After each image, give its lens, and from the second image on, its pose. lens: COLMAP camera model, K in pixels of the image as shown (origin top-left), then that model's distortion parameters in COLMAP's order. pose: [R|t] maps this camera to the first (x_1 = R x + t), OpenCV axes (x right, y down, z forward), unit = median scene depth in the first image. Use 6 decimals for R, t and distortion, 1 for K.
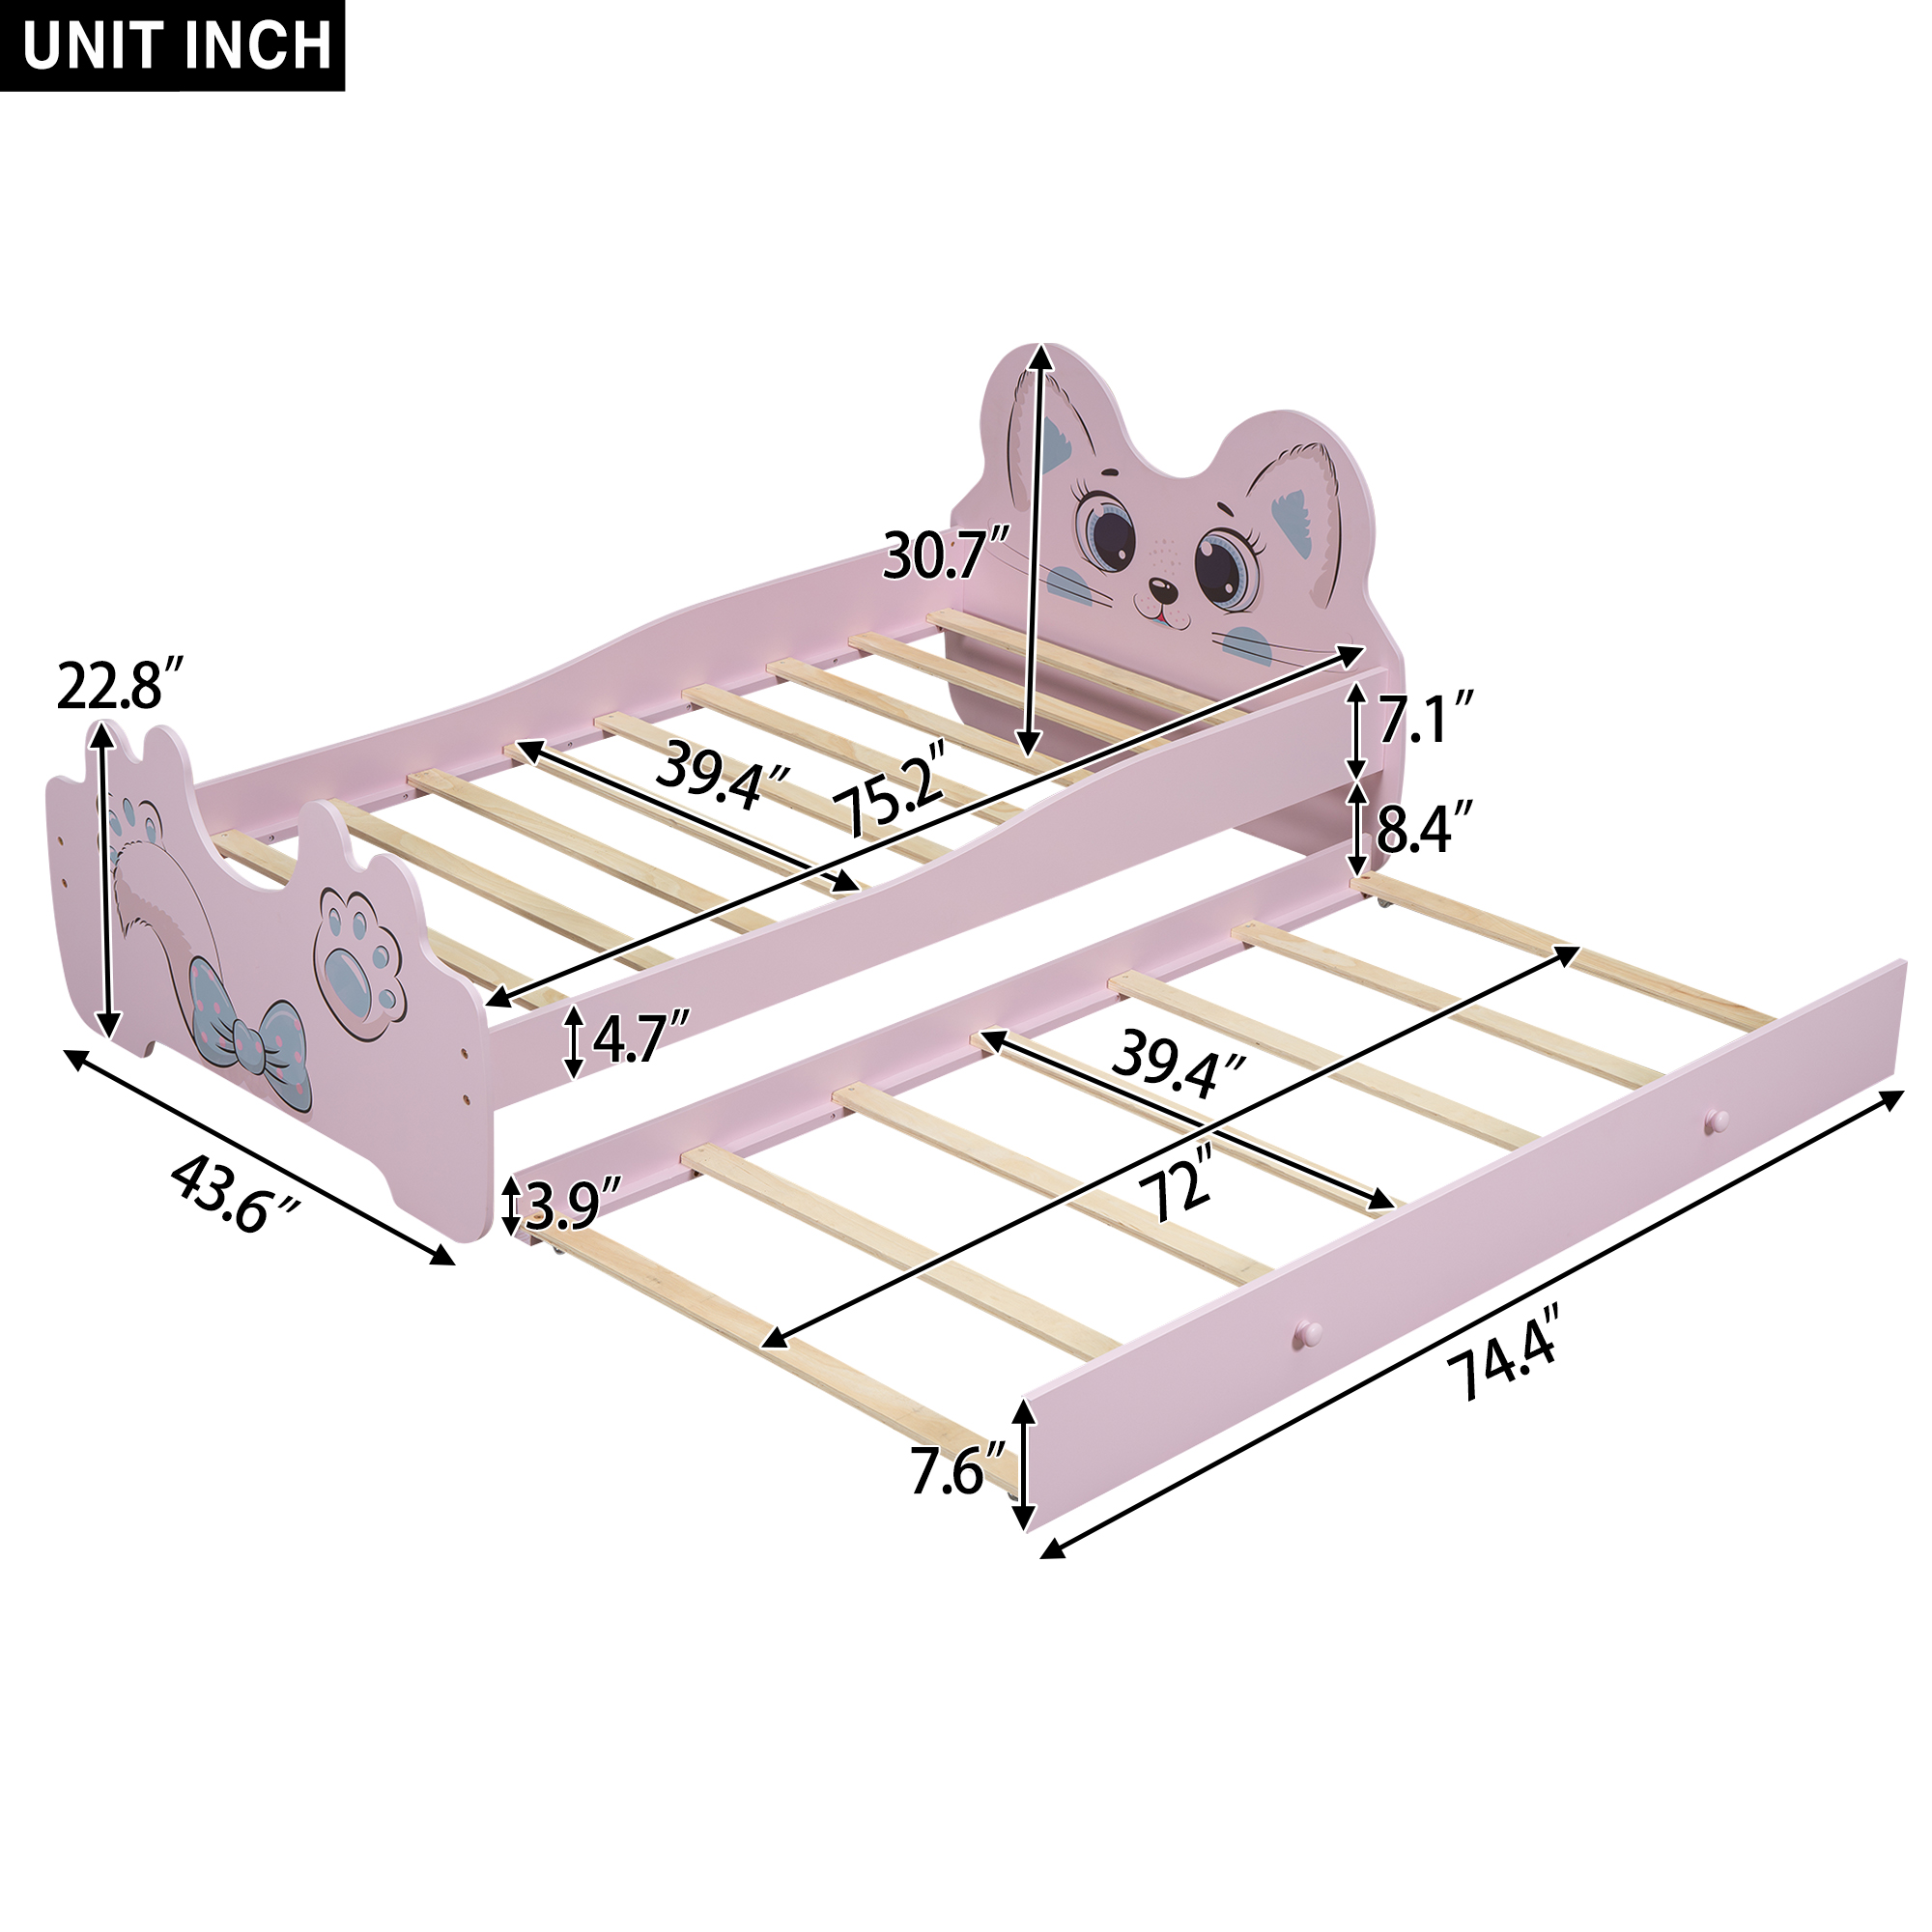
lens RADIAL K [[4051.2, 0, 964.8], [0, 4051.2, 1120.0], [0, 0, 1]] dist [-0.059512, 0.000000]
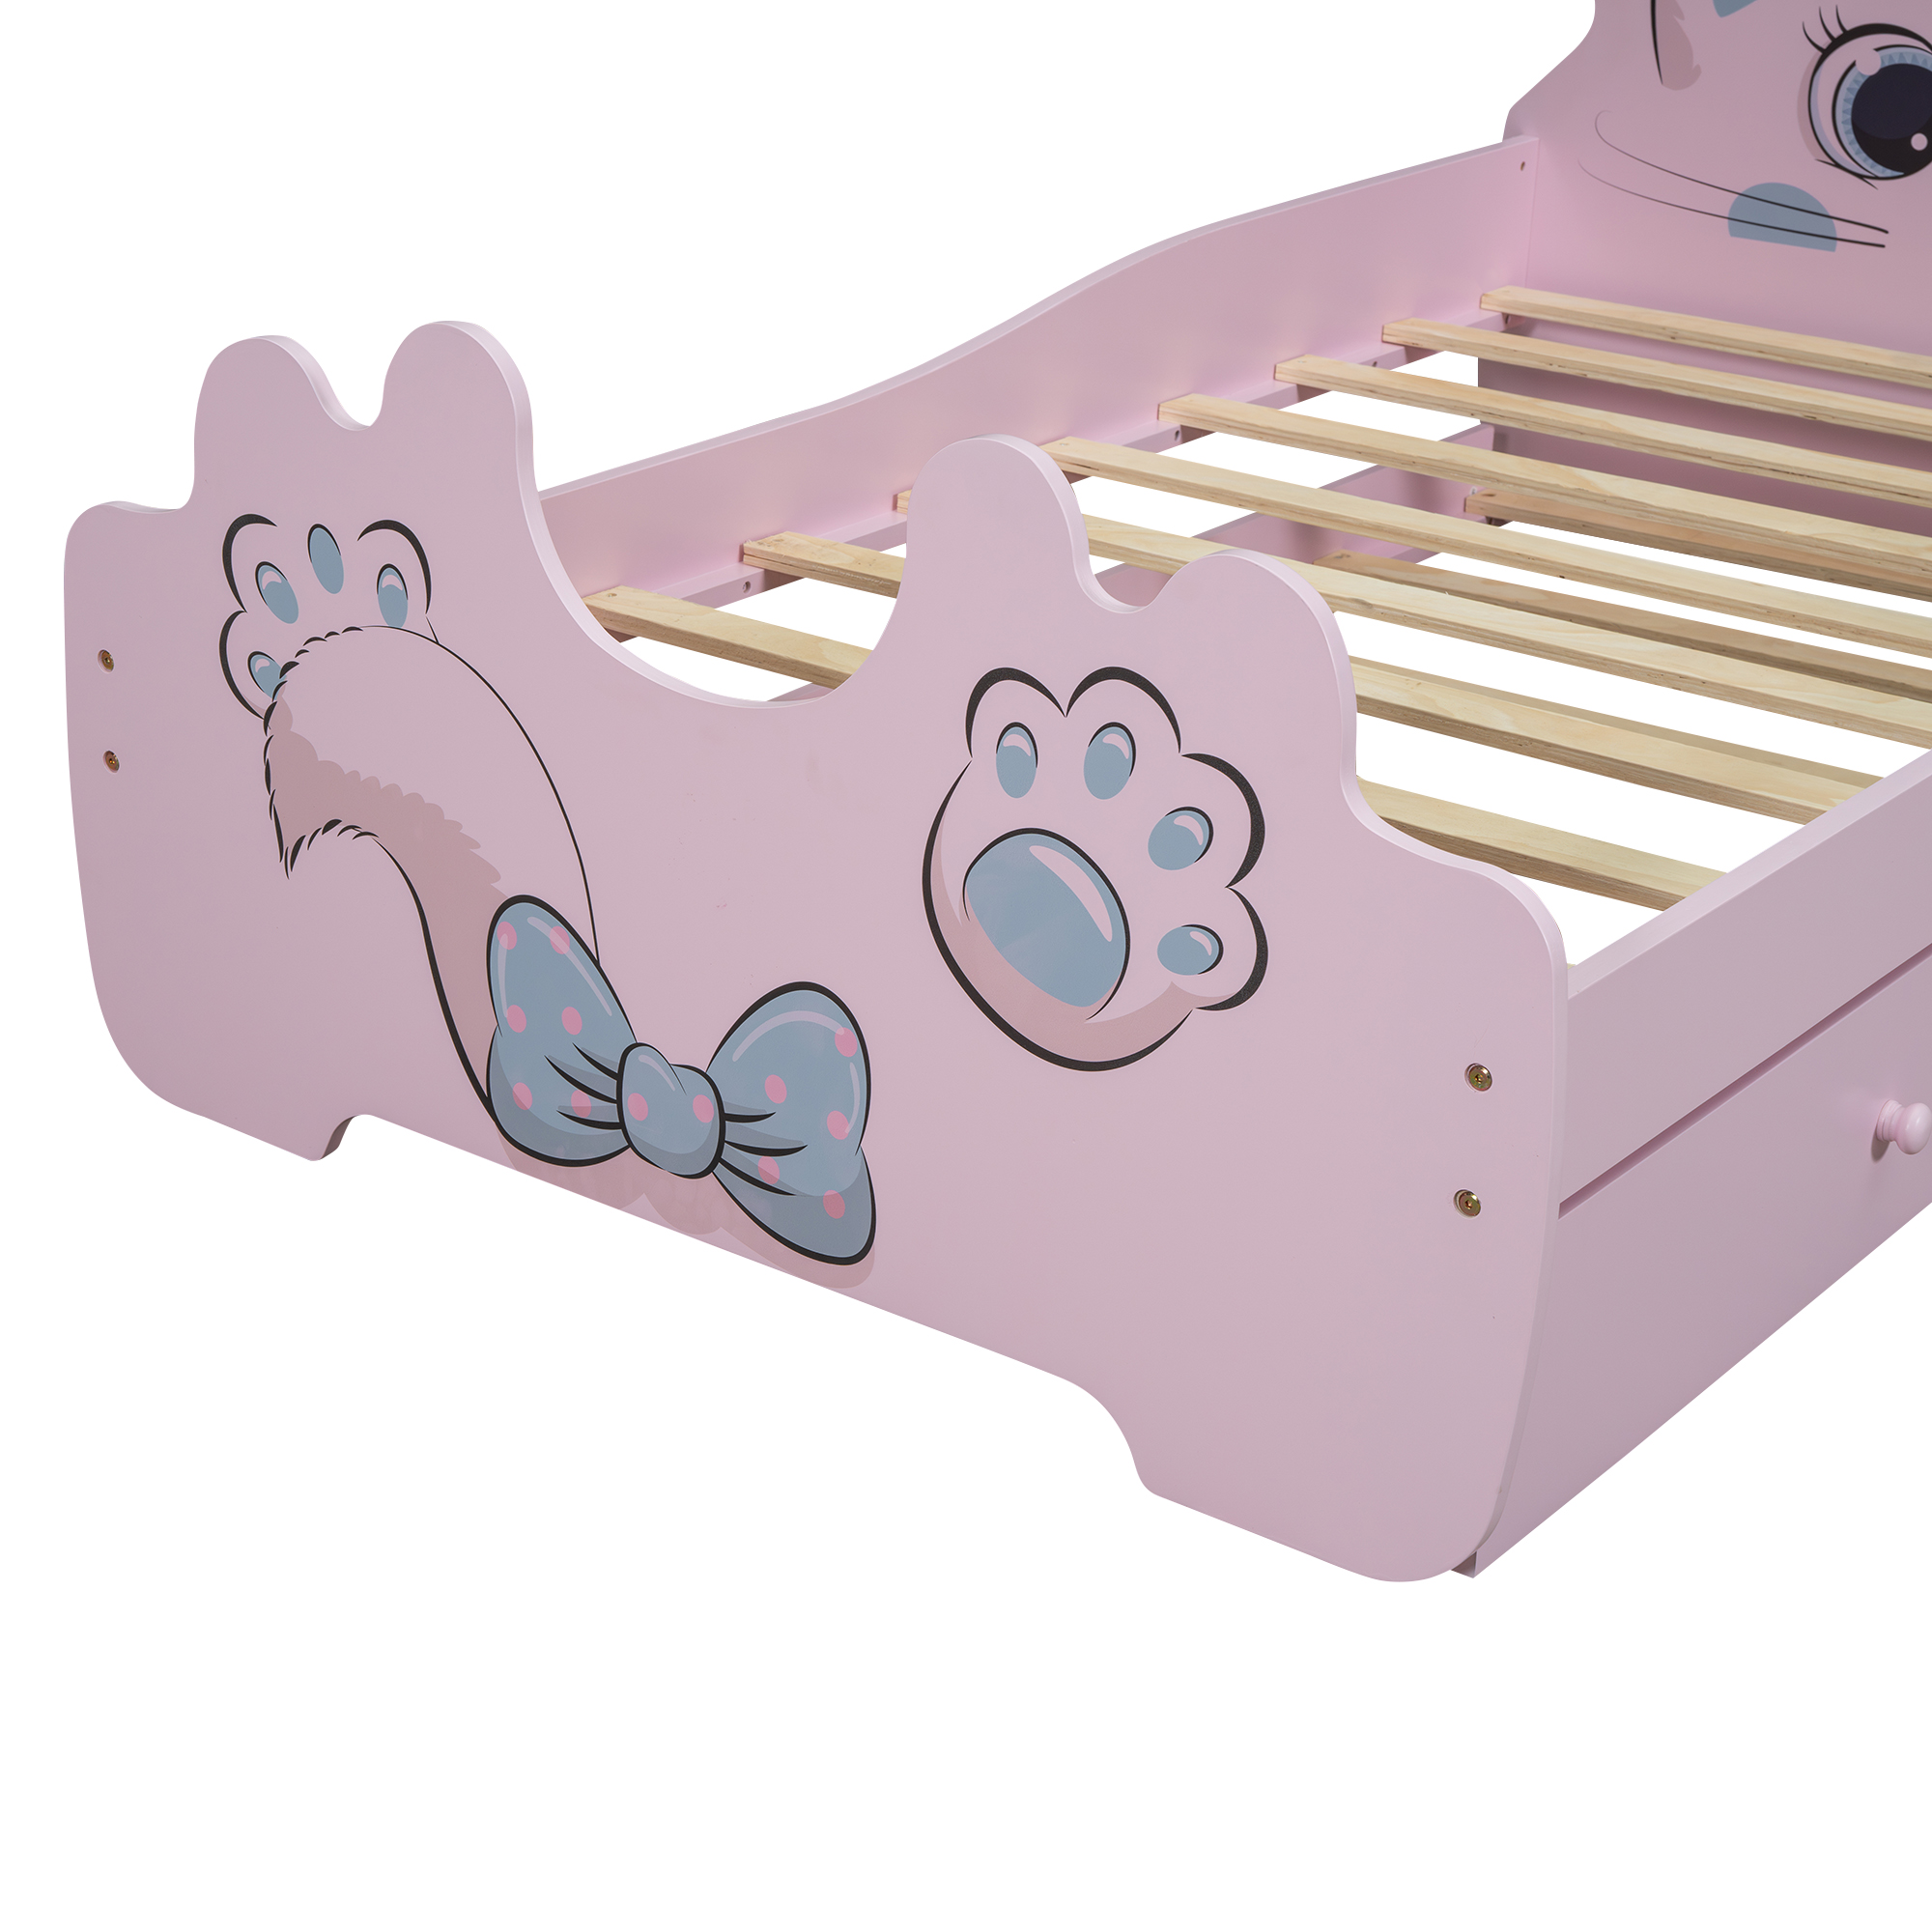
lens RADIAL K [[3991.2, 0, 771.9], [0, 3991.2, 970.9], [0, 0, 1]] dist [-0.022764, 0.000000]
pose [[0.991341, -0.045876, 0.123038, -0.191701], [0.054091, 0.996465, -0.064279, -0.004941], [-0.119654, 0.070378, 0.990318, 0.531995]]
